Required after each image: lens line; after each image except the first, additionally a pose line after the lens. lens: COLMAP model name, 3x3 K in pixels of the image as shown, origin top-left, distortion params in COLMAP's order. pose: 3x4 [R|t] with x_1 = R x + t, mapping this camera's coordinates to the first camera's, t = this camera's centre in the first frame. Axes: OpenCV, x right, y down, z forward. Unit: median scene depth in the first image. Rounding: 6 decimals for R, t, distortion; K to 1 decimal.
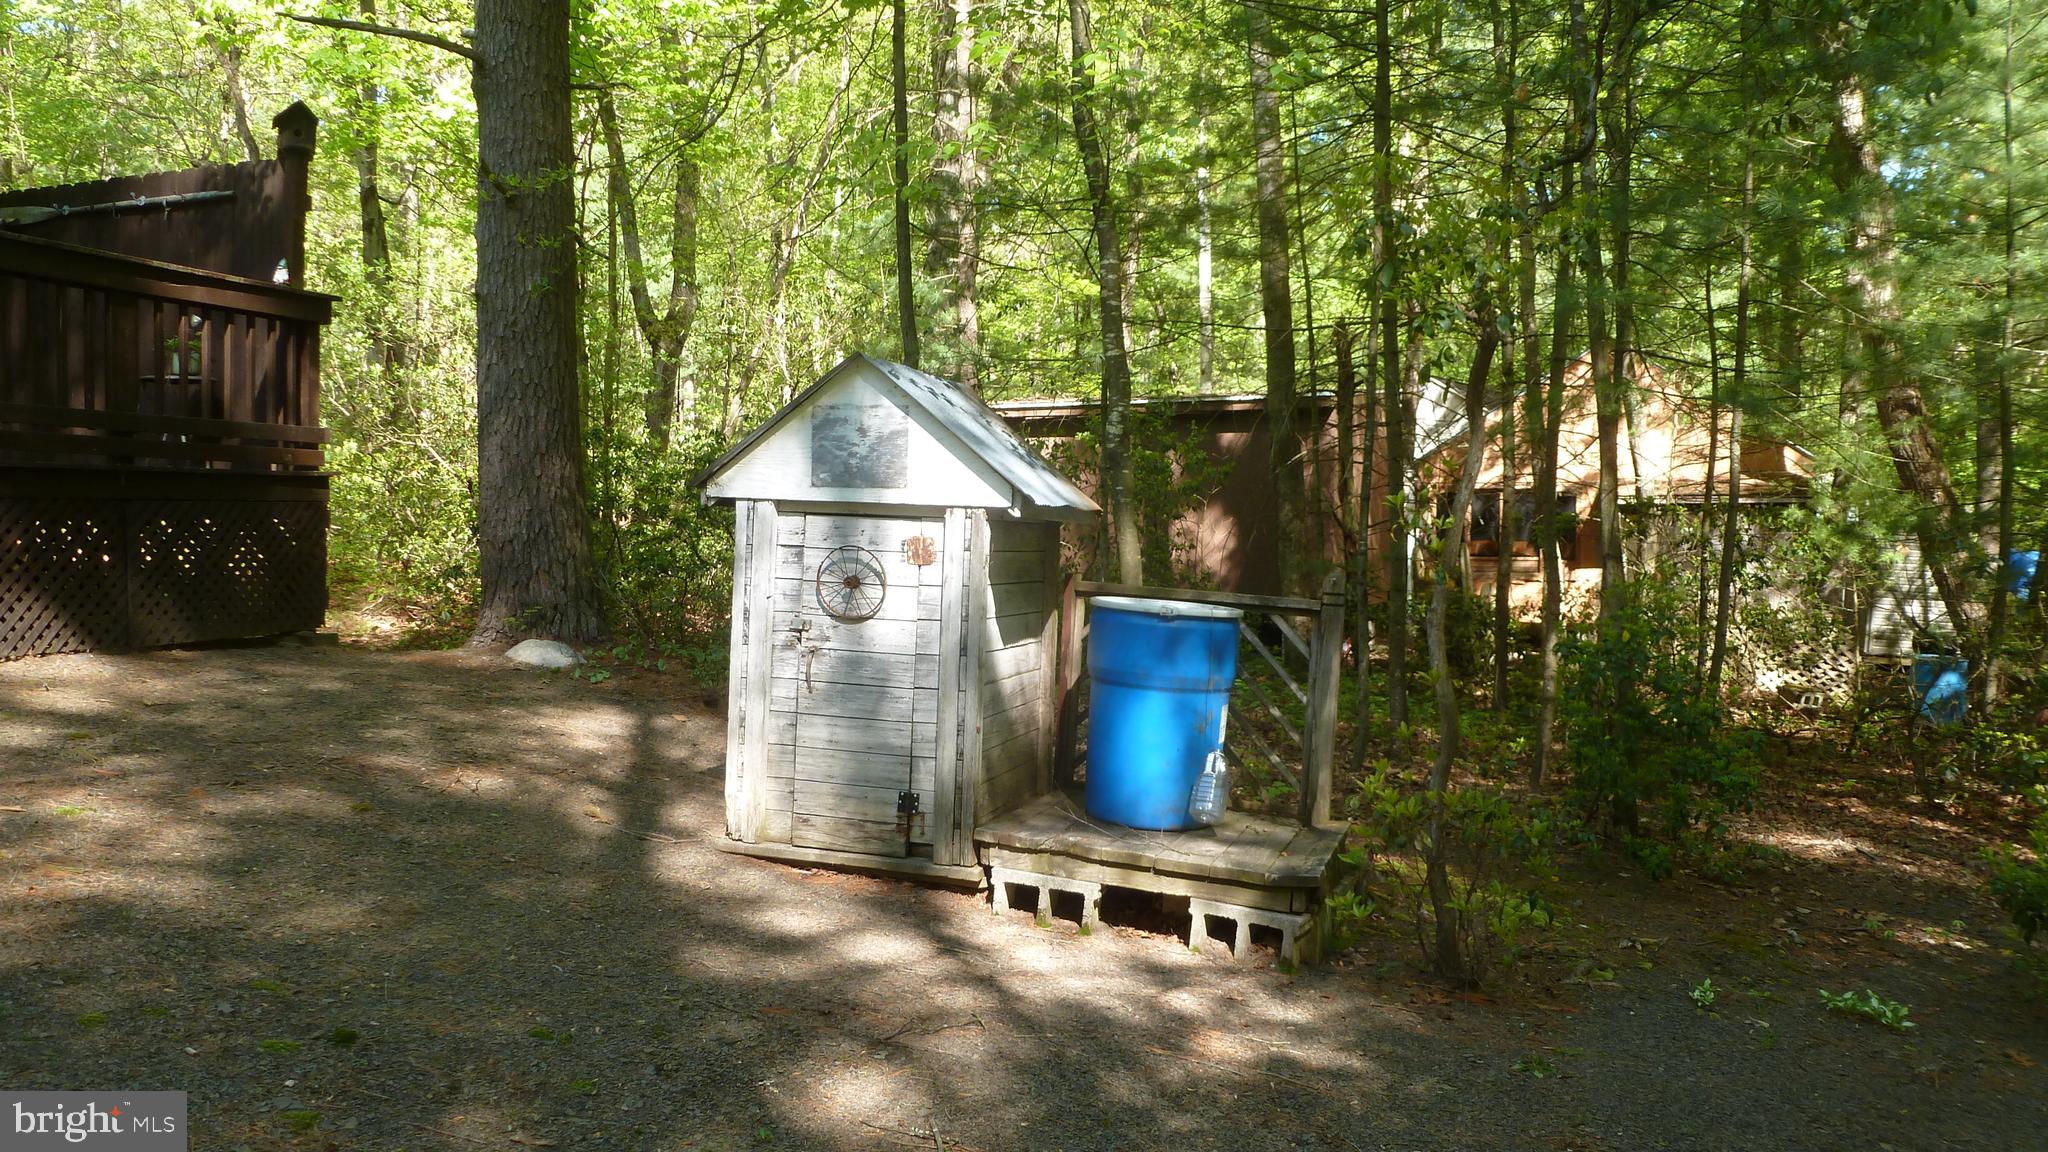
lens RADIAL K [[1494.3, 0, 1030.8], [0, 1494.3, 564.9], [0, 0, 1]] dist [-0.053777, 0.002634]
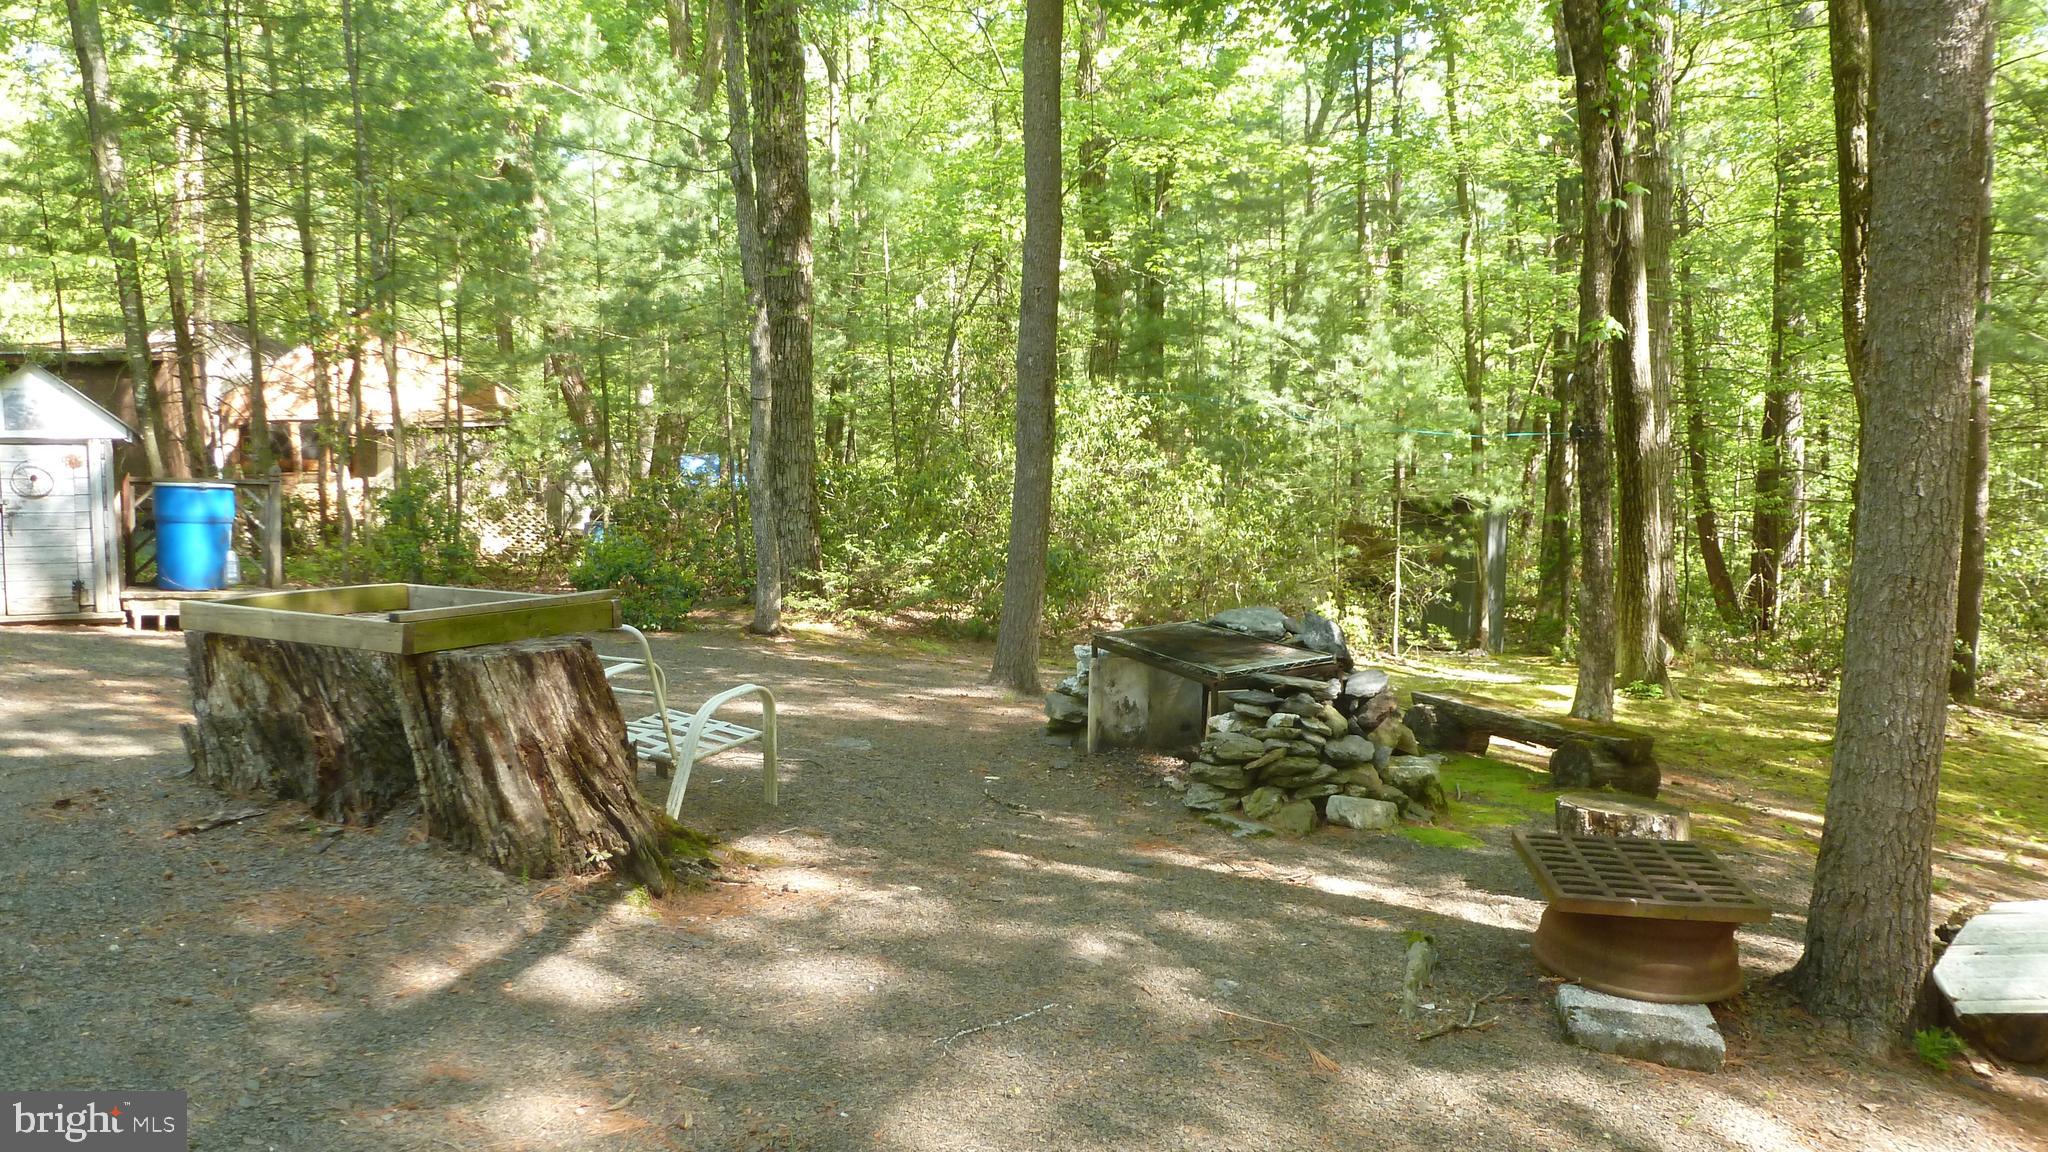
lens RADIAL K [[1494.3, 0, 1028.1], [0, 1494.3, 576.2], [0, 0, 1]] dist [-0.053777, 0.002634]
pose [[0.693469, -0.083305, 0.715655, -0.380314], [0.035406, 0.996033, 0.081634, 0.018768], [-0.719616, -0.031272, 0.693667, -0.818898]]
